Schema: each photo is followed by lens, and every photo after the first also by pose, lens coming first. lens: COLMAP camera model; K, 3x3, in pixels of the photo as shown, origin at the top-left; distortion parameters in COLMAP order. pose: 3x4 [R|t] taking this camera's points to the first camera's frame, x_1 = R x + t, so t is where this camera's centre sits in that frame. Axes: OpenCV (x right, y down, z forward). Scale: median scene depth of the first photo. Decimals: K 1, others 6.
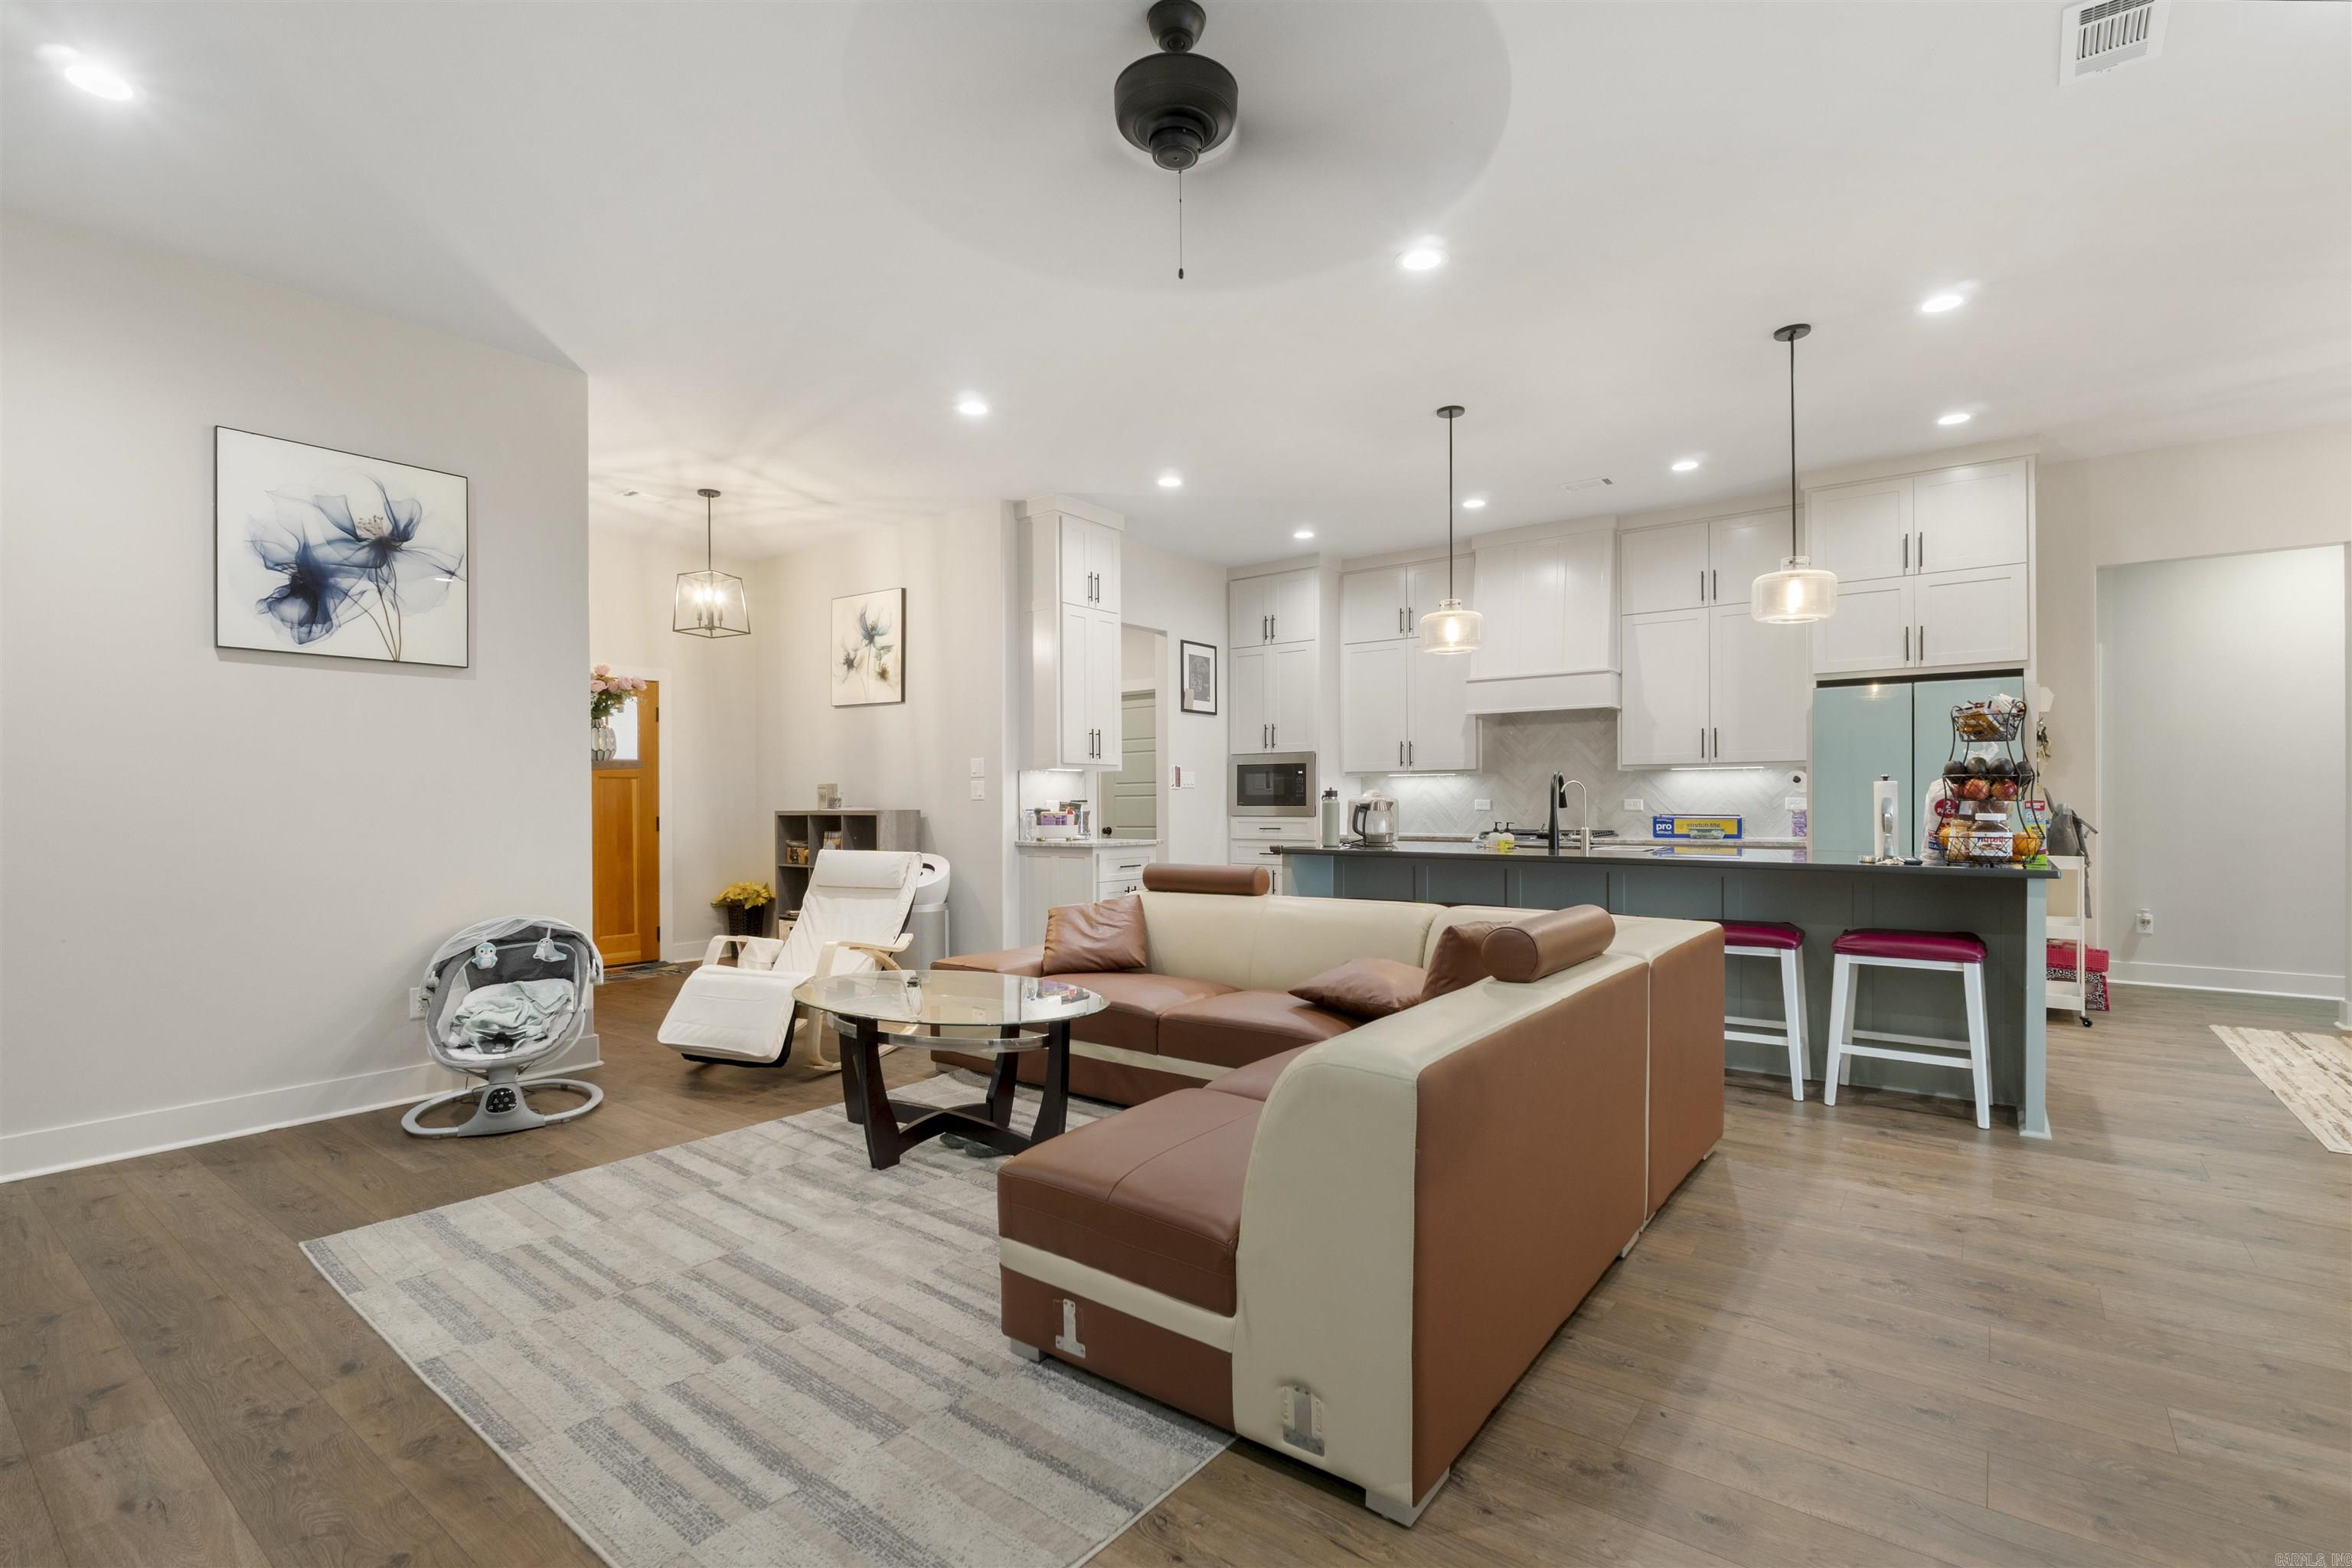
lens RADIAL K [[1063.6, 0, 1168.5], [0, 1063.6, 787.0], [0, 0, 1]] dist [-0.011204, 0.001005]
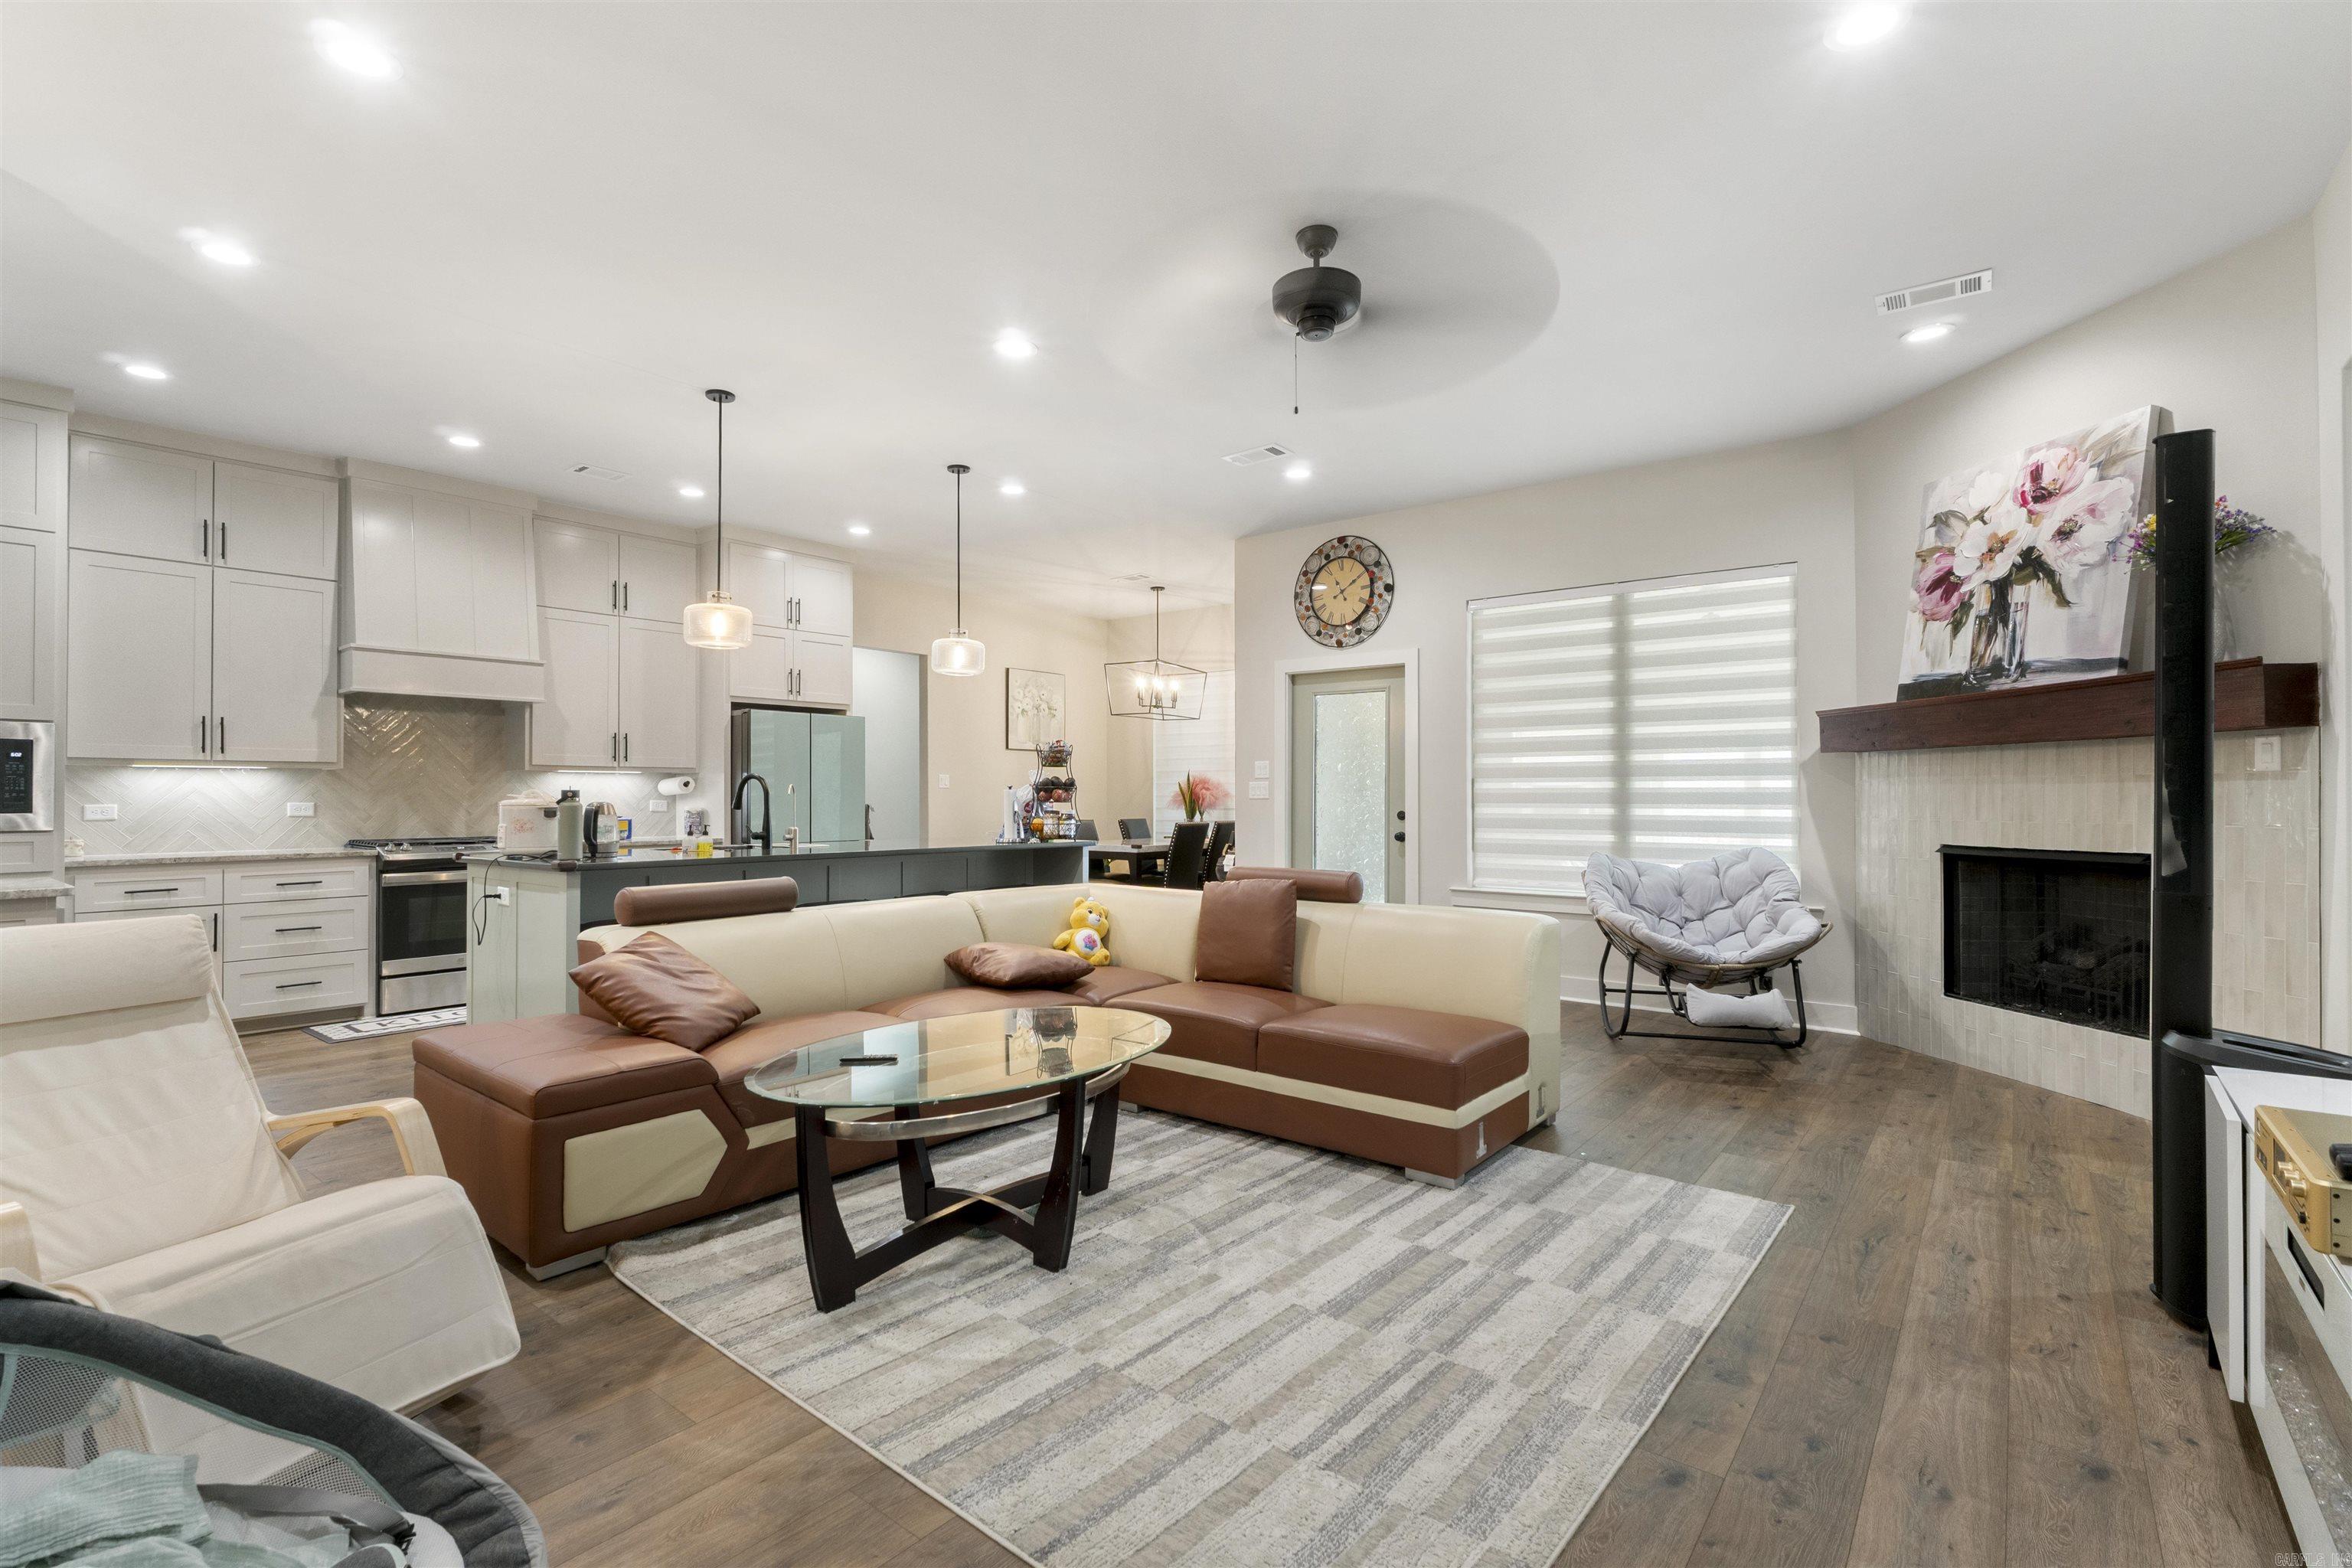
lens RADIAL K [[1063.6, 0, 1168.5], [0, 1063.6, 787.0], [0, 0, 1]] dist [-0.011204, 0.001005]
pose [[0.036724, 0.014218, 0.999224, -1.165406], [-0.010441, 0.999850, -0.013844, 0.012425], [-0.999271, -0.009925, 0.036867, 0.978288]]
